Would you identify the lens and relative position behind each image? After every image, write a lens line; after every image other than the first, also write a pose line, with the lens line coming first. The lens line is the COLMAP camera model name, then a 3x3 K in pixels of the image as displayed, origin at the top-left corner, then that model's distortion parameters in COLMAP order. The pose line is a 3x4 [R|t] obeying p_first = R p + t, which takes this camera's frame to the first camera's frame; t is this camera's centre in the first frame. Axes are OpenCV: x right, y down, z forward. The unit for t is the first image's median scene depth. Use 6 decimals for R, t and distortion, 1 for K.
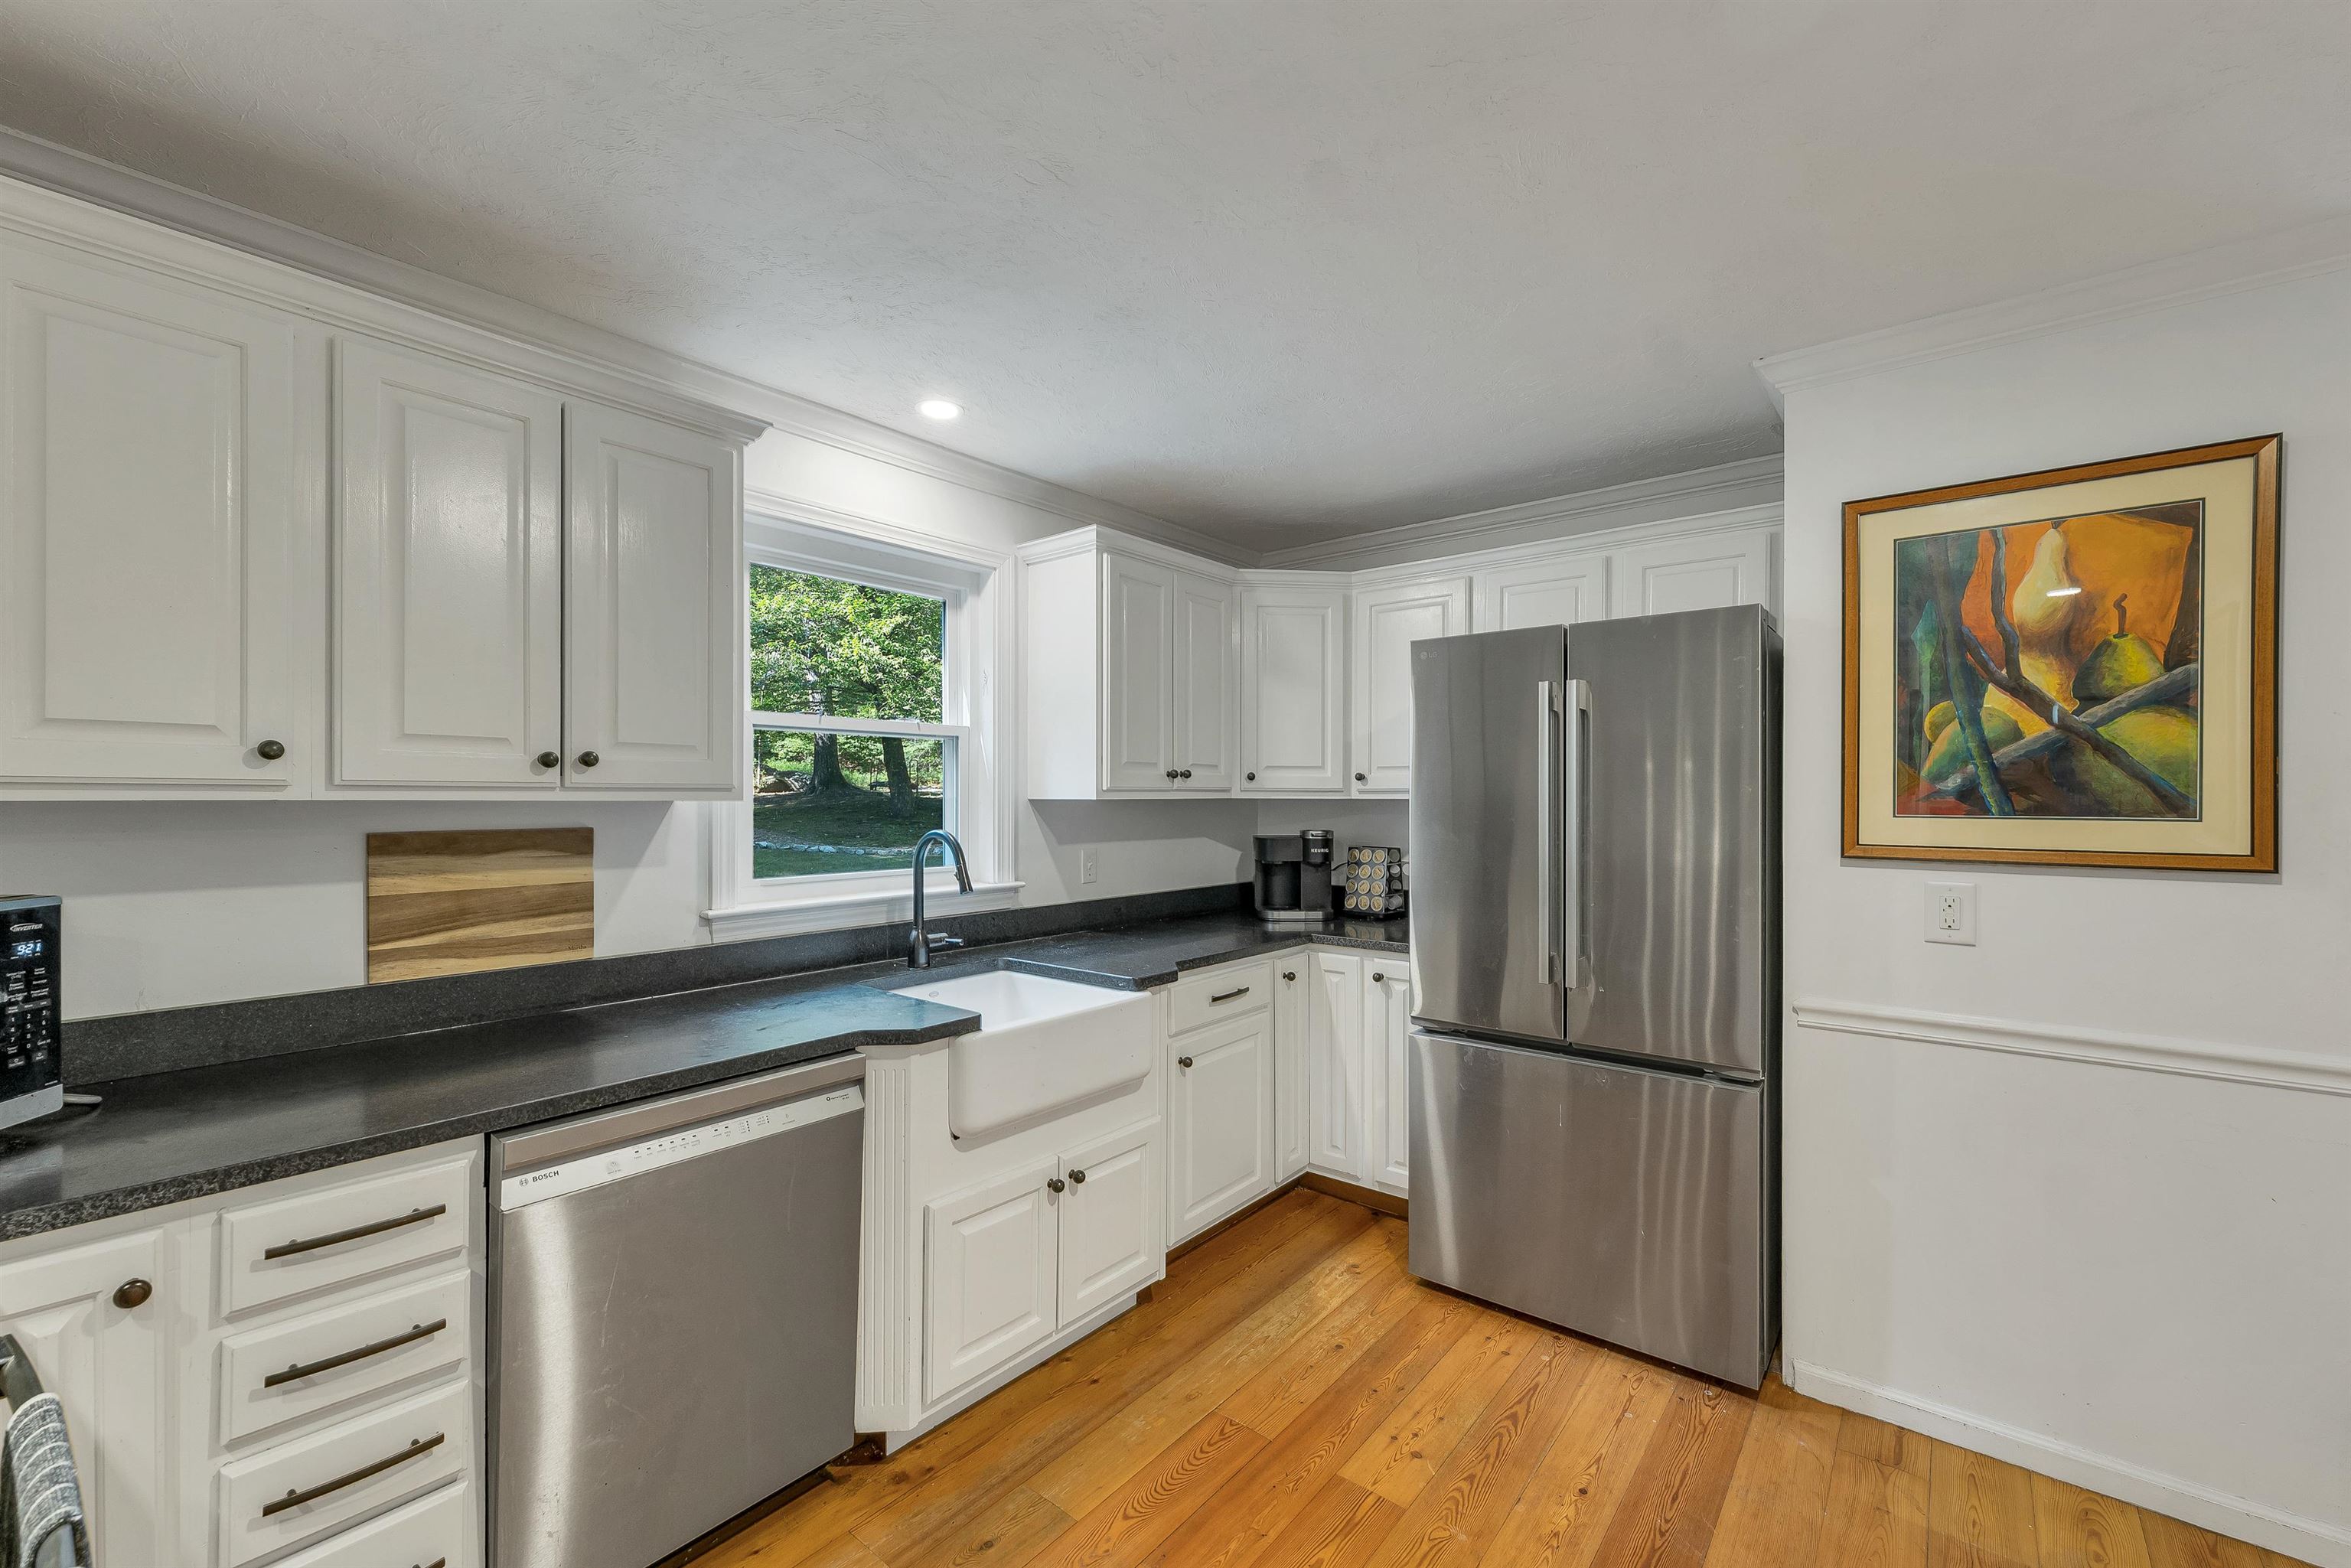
lens RADIAL K [[979.0, 0, 1180.5], [0, 979.0, 790.2], [0, 0, 1]] dist [0.000100, -0.000206]
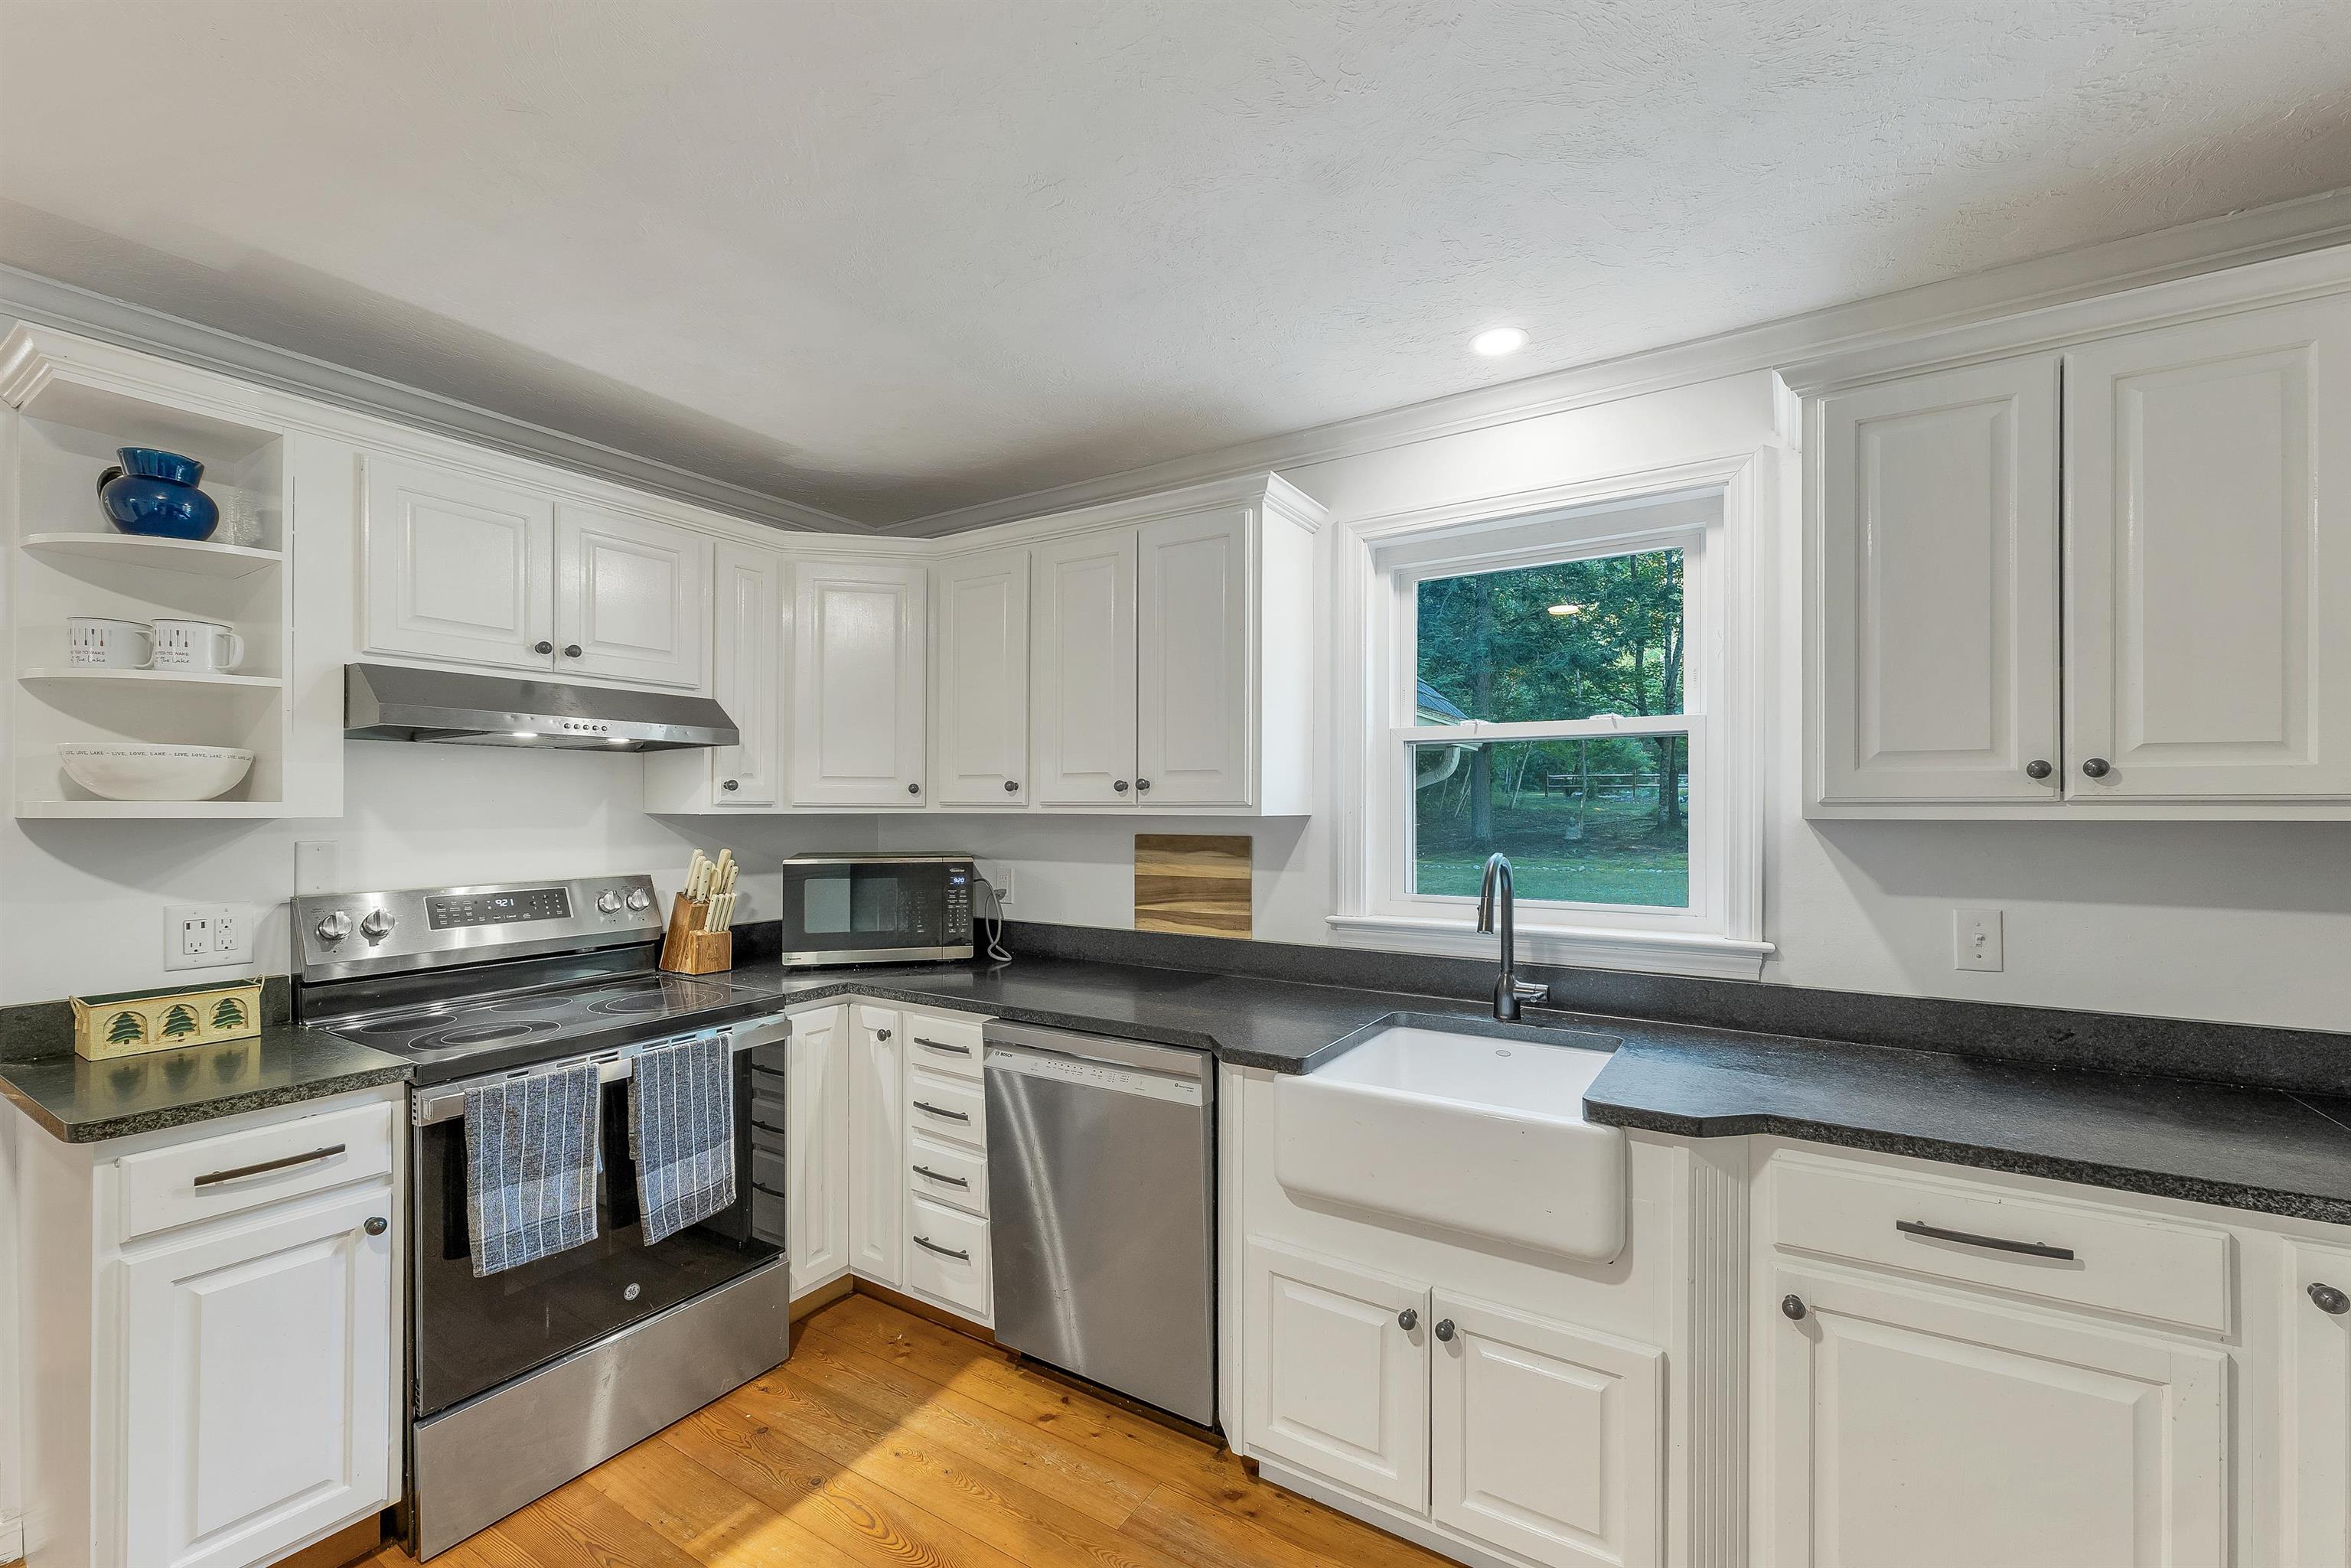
lens RADIAL K [[979.0, 0, 1171.1], [0, 979.0, 802.9], [0, 0, 1]] dist [0.000100, -0.000206]
pose [[0.099079, -0.006622, -0.995058, 0.628858], [0.003851, 0.999973, -0.006271, 0.002348], [0.995072, -0.003211, 0.099102, 0.748100]]
